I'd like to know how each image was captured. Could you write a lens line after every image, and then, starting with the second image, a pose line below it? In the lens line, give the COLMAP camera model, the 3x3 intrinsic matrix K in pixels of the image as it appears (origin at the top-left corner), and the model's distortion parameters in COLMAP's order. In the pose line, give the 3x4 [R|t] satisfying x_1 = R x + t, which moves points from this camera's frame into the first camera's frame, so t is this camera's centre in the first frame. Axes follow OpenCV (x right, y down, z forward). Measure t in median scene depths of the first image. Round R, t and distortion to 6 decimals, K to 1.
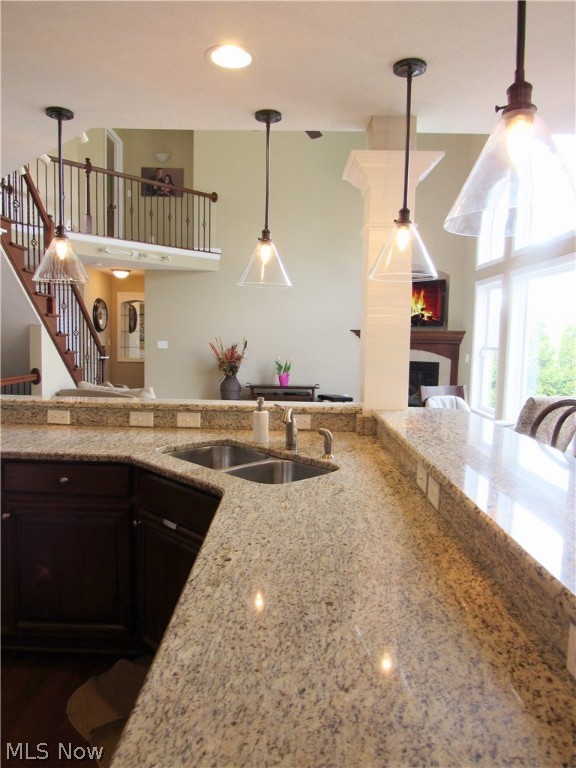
lens RADIAL K [[550.2, 0, 288.1], [0, 550.2, 387.0], [0, 0, 1]] dist [-0.026553, 0.009126]
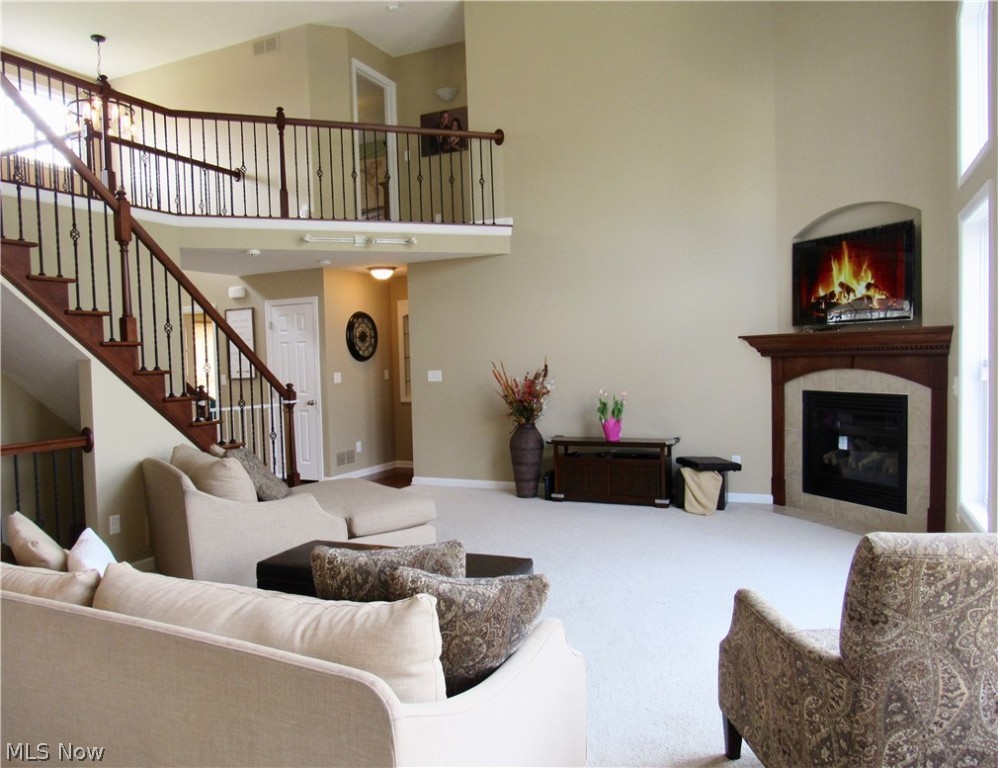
lens RADIAL K [[736.3, 0, 497.2], [0, 736.3, 381.9], [0, 0, 1]] dist [-0.010469, -0.003144]
pose [[0.901000, -0.030834, -0.432721, 0.216192], [0.007658, 0.998446, -0.055201, -0.022160], [0.433751, 0.046422, 0.899836, 0.259711]]
